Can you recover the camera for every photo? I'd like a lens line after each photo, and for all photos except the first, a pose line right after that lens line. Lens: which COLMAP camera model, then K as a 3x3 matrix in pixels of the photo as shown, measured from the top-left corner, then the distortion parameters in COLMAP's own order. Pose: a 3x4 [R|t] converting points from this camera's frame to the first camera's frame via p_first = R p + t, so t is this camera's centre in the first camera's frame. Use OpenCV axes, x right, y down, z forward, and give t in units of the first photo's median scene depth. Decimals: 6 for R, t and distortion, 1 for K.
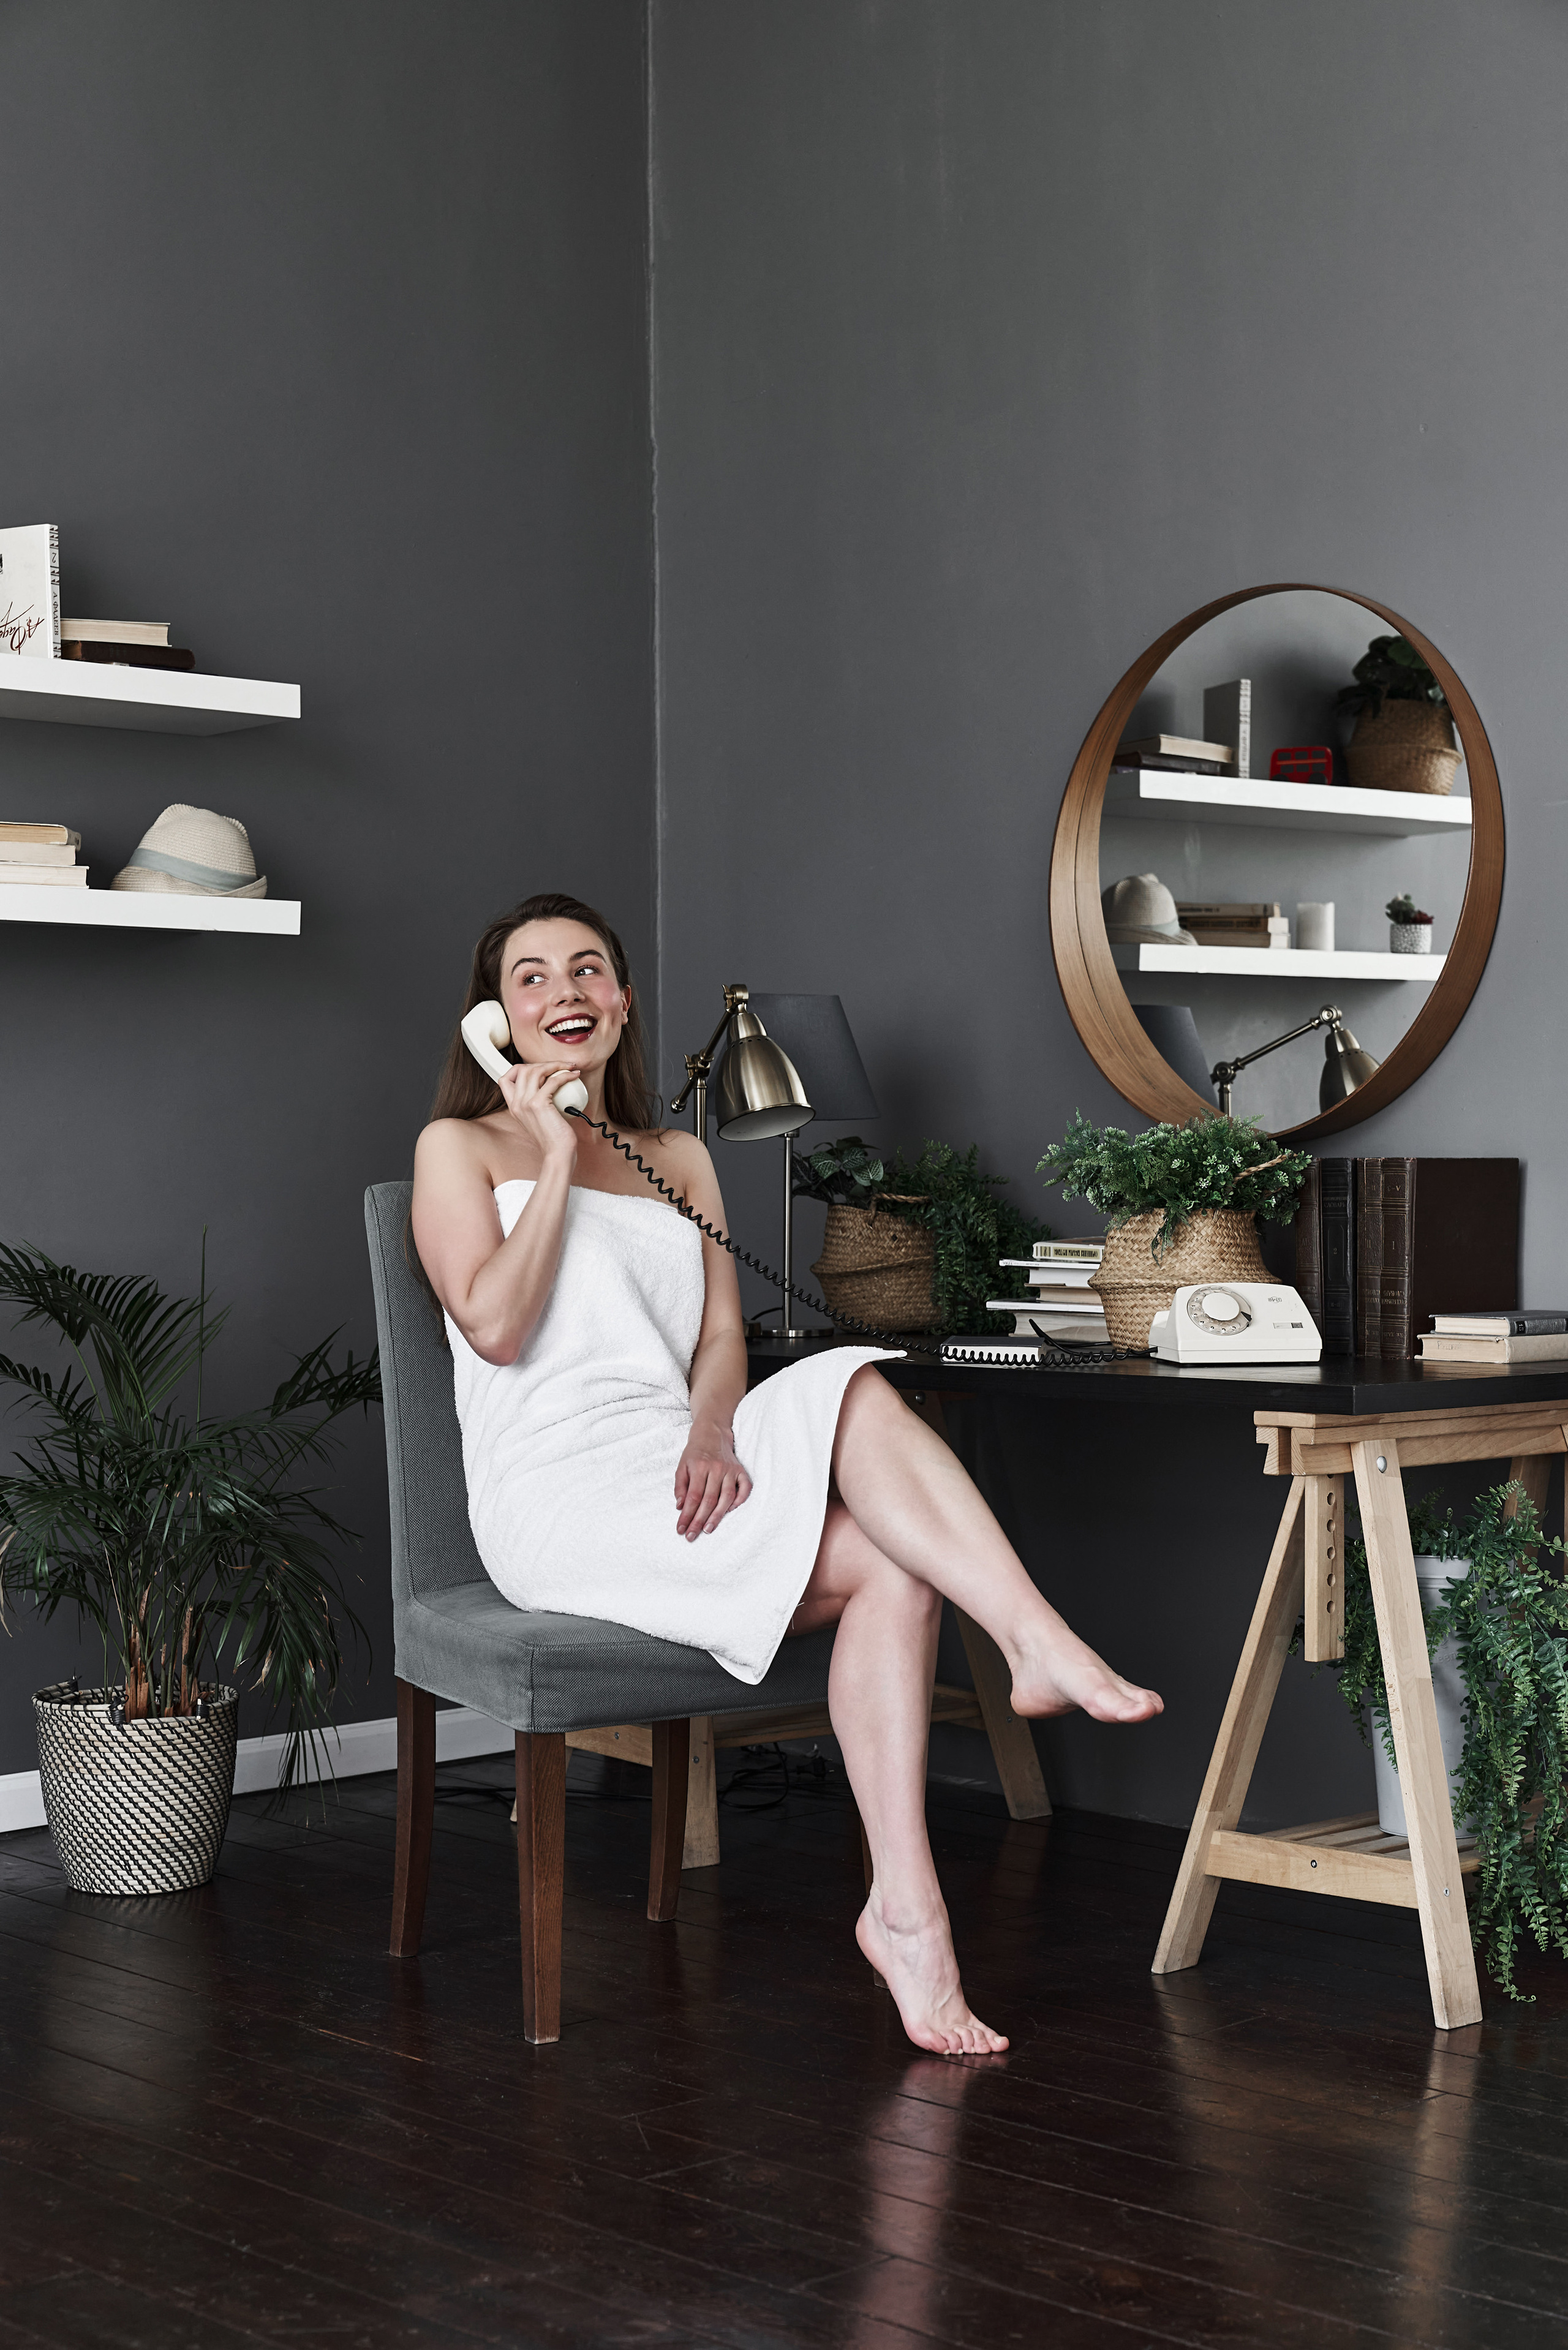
lens RADIAL K [[3649.0, 0, 789.6], [0, 3649.0, 1180.9], [0, 0, 1]] dist [0.016527, 0.000000]
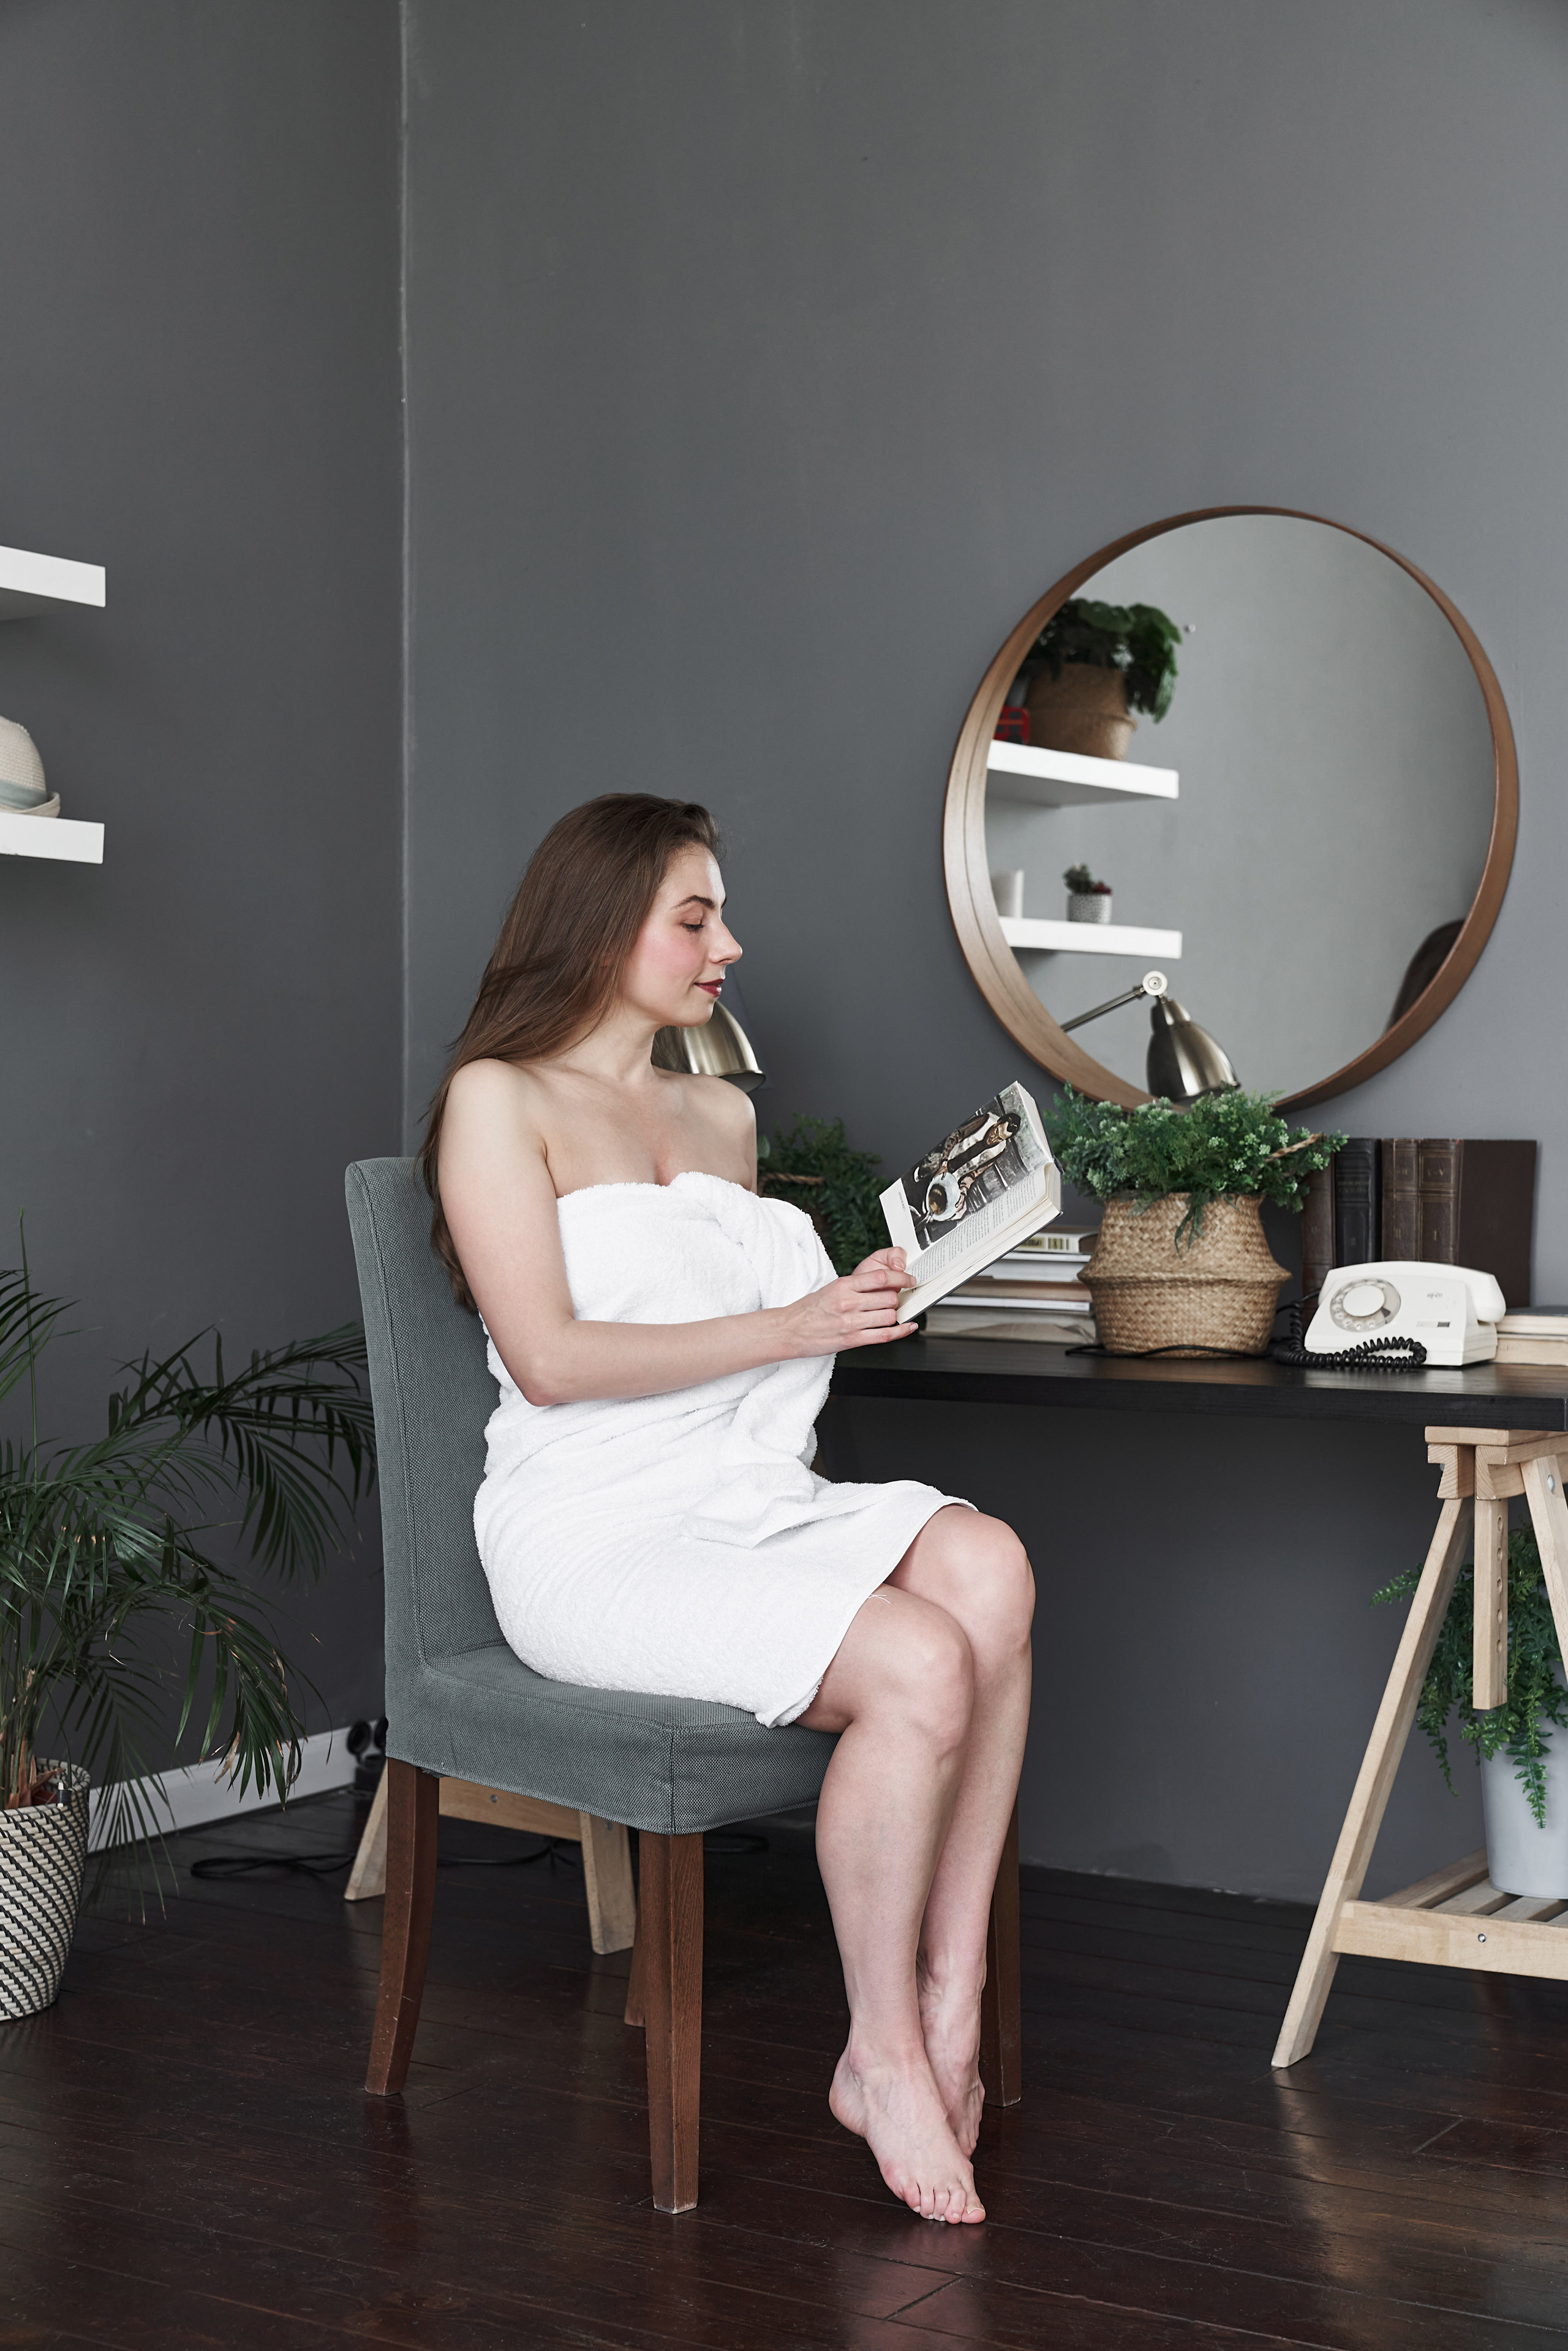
lens RADIAL K [[3432.2, 0, 758.3], [0, 3432.2, 1182.0], [0, 0, 1]] dist [0.004264, 0.000000]
pose [[0.967332, 0.005398, 0.253454, -0.206650], [-0.007296, 0.999952, 0.006552, 0.000027], [-0.253406, -0.008187, 0.967325, 0.211452]]
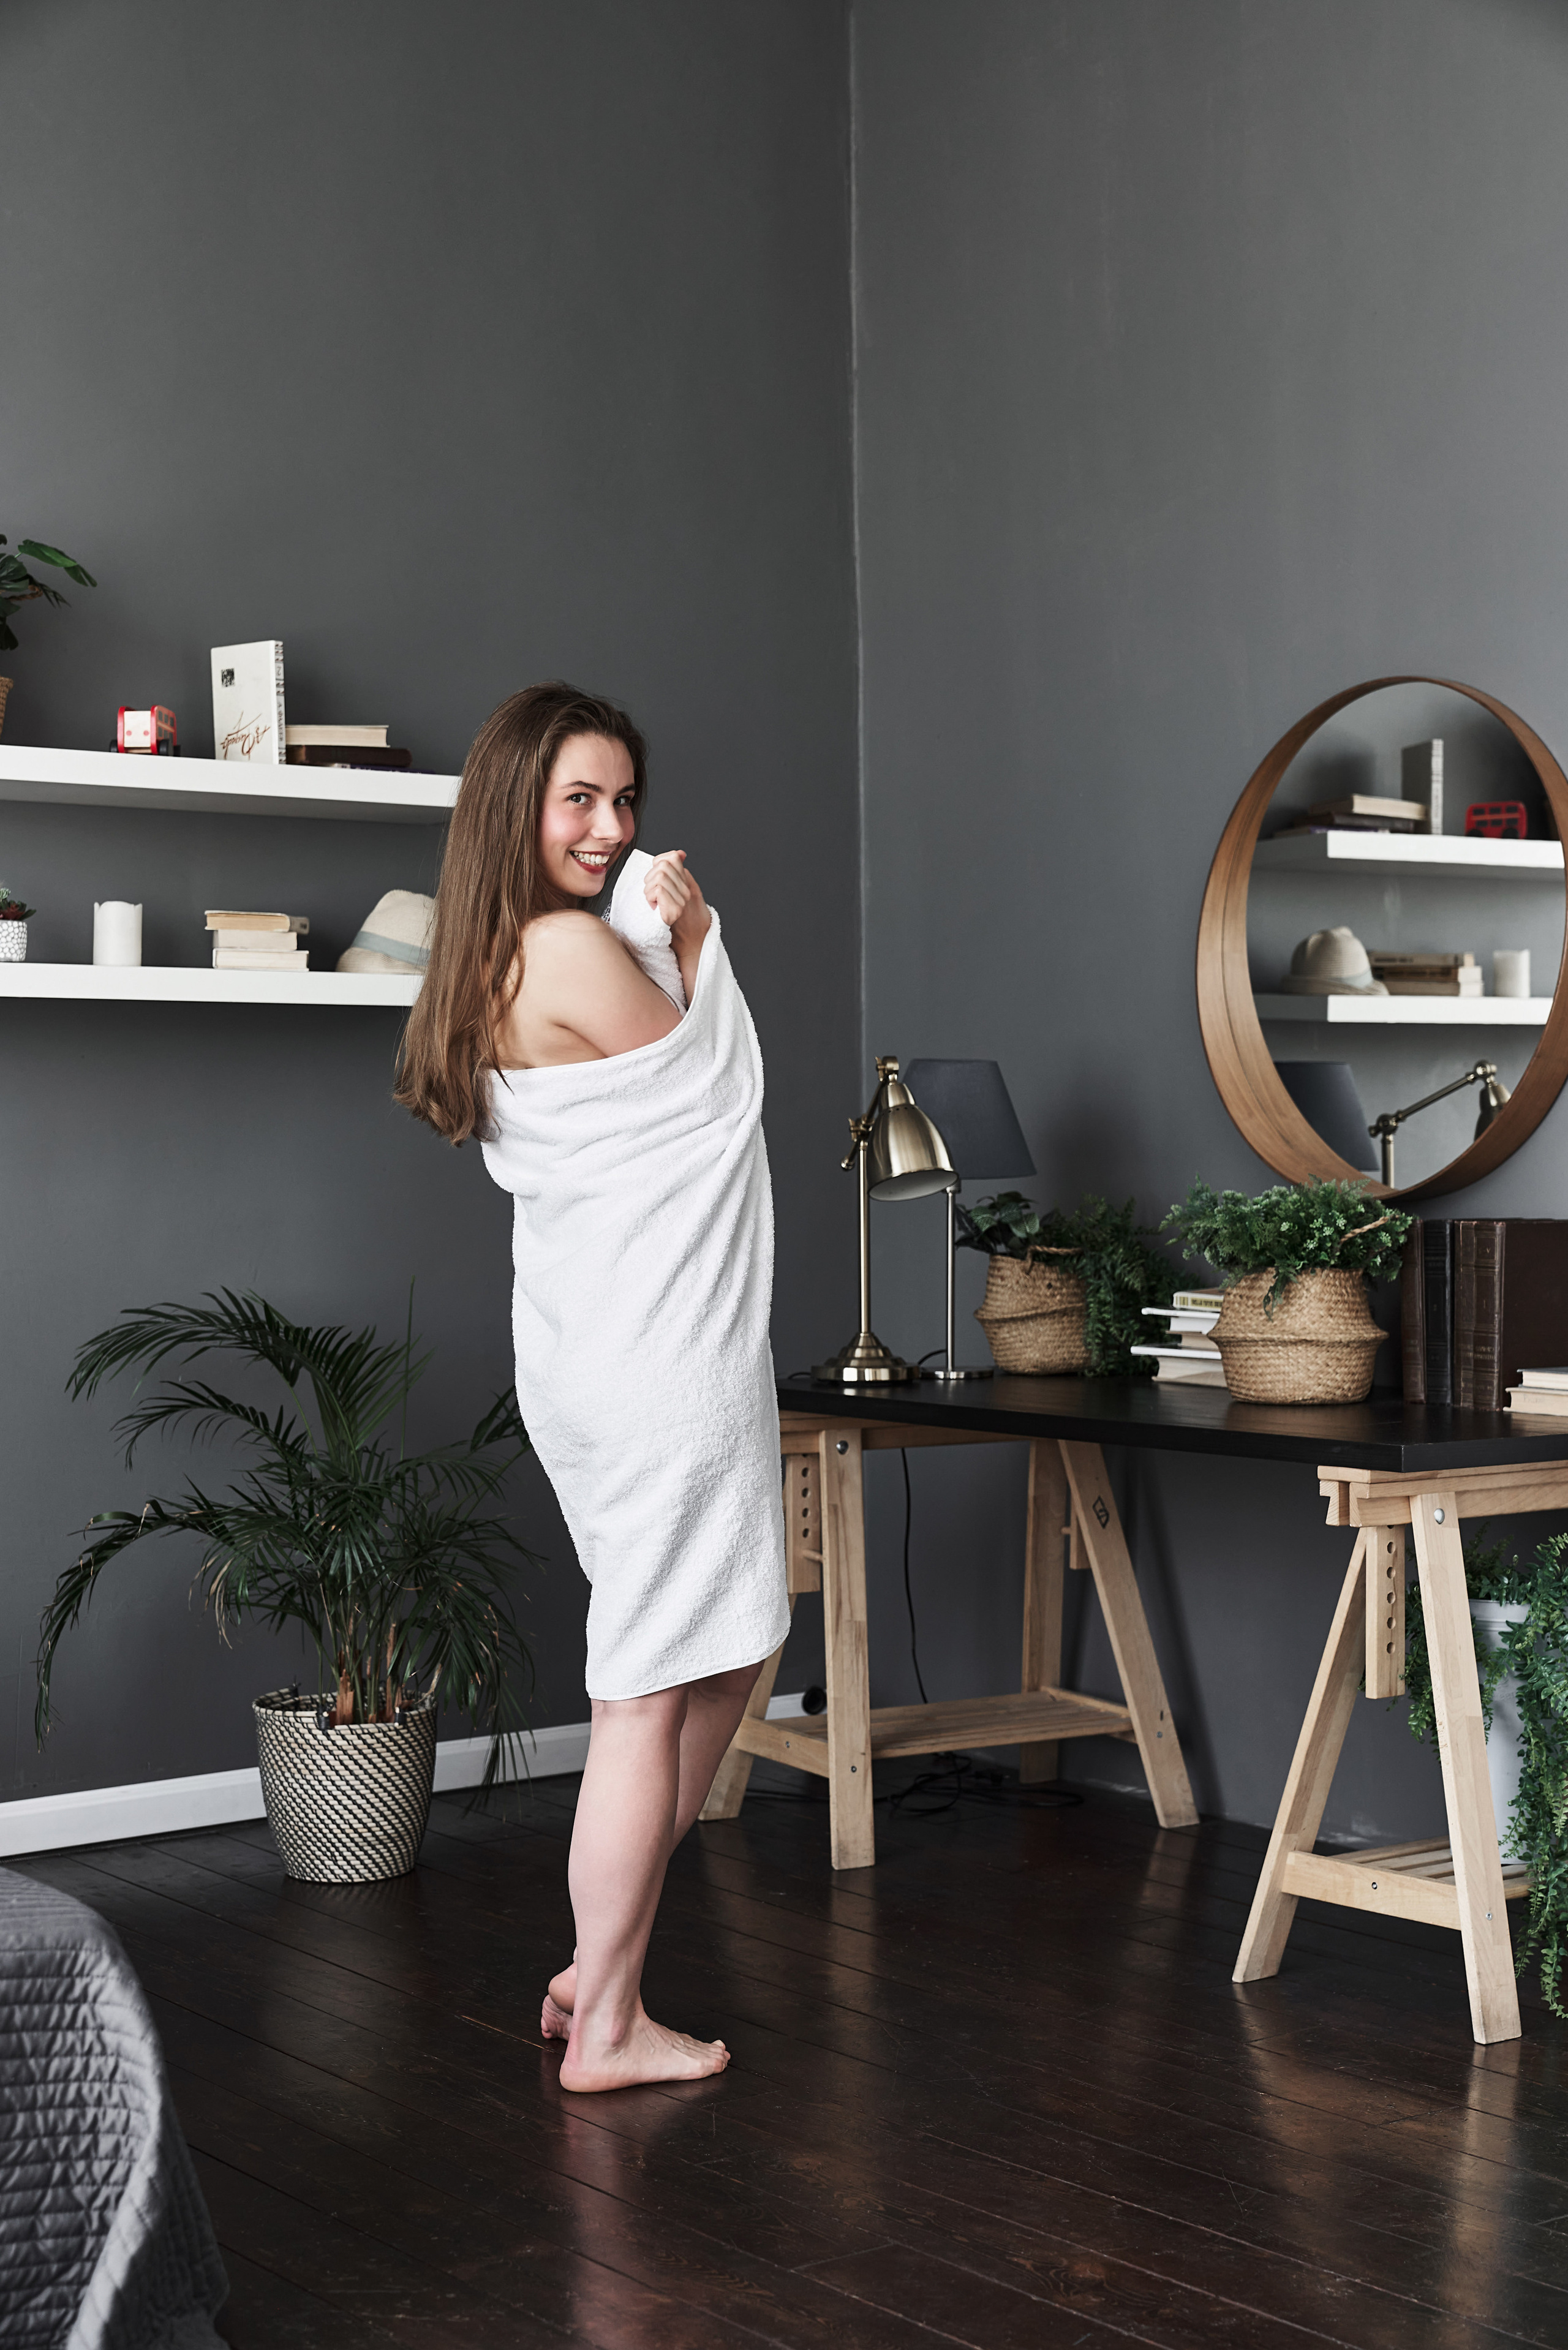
lens RADIAL K [[3547.8, 0, 793.5], [0, 3547.8, 1184.9], [0, 0, 1]] dist [0.015645, 0.000000]
pose [[0.993056, -0.000364, -0.117638, 0.084212], [0.001378, 0.999963, 0.008542, -0.025549], [0.117630, -0.008644, 0.993020, -0.052768]]
